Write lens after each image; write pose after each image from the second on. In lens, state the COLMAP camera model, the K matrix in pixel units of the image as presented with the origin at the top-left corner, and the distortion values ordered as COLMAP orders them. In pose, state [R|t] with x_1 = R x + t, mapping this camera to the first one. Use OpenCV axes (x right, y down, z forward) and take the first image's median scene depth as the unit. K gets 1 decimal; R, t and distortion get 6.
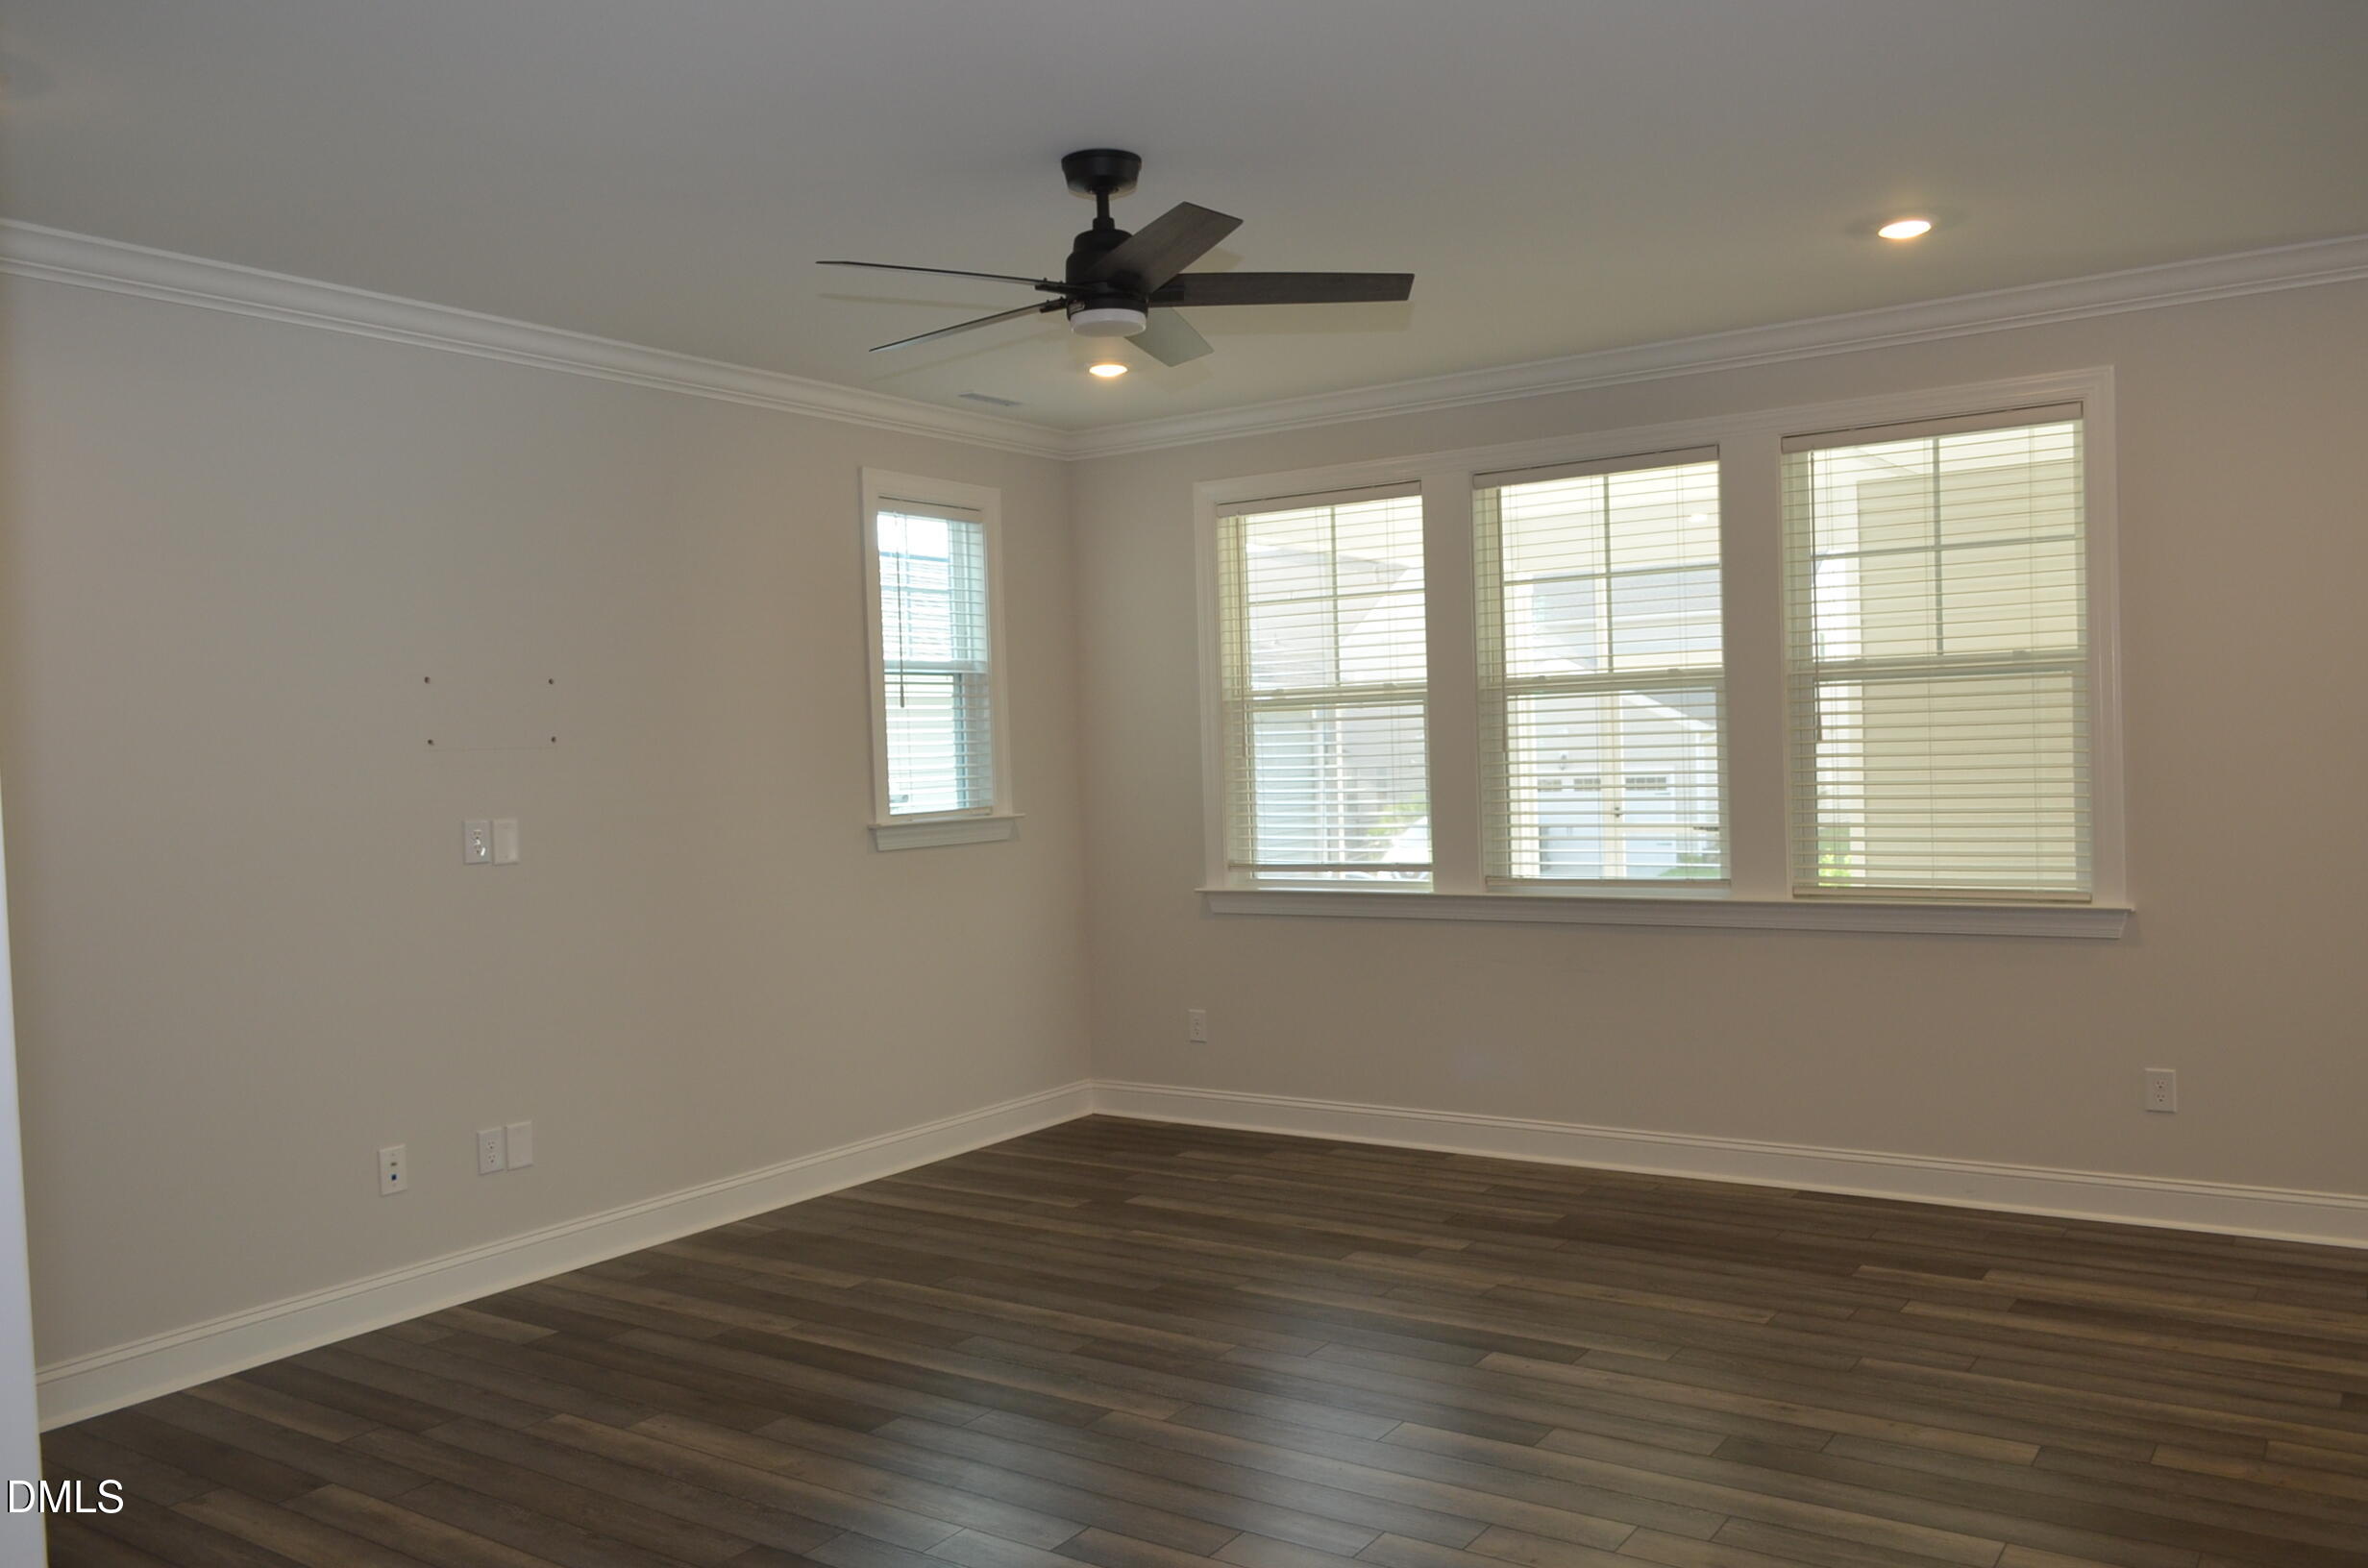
lens RADIAL K [[1846.2, 0, 1192.1], [0, 1846.2, 774.5], [0, 0, 1]] dist [-0.010914, 0.007851]
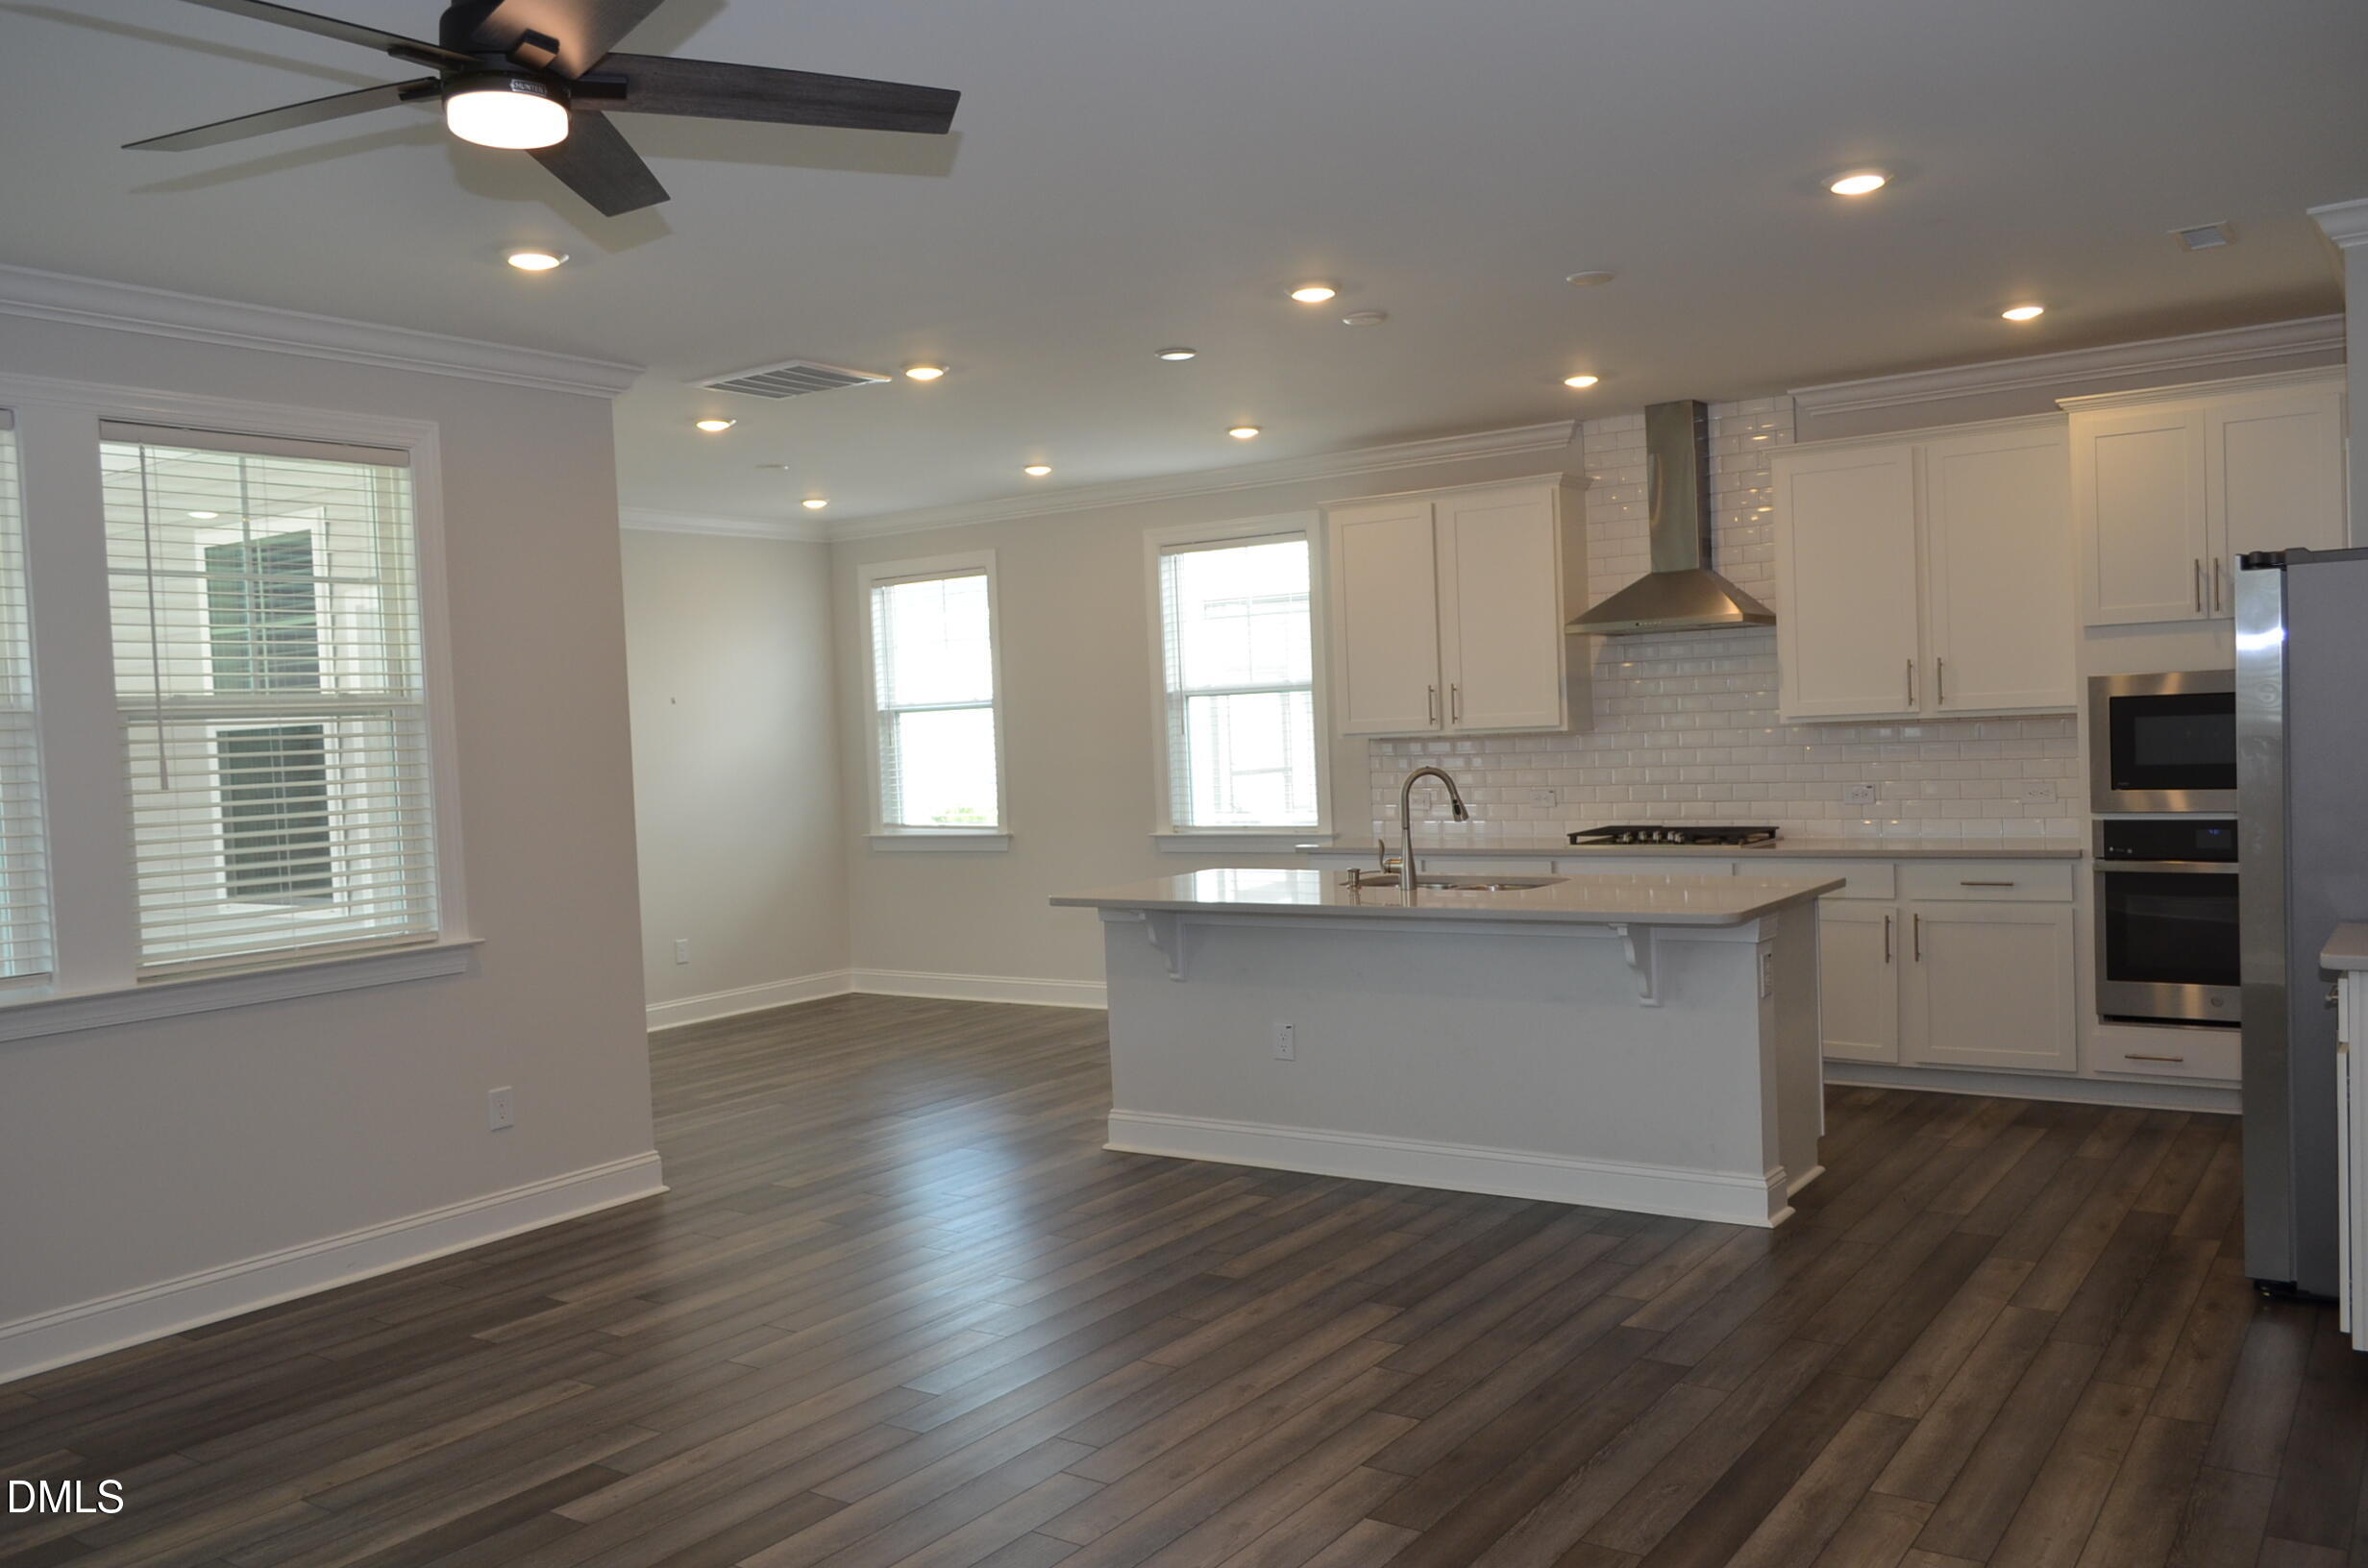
lens RADIAL K [[1846.2, 0, 1194.9], [0, 1846.2, 782.4], [0, 0, 1]] dist [-0.010914, 0.007851]
pose [[0.021535, -0.000526, 0.999768, -0.492810], [0.061773, 0.998090, -0.000805, 0.007631], [-0.997858, 0.061776, 0.021526, 0.519149]]
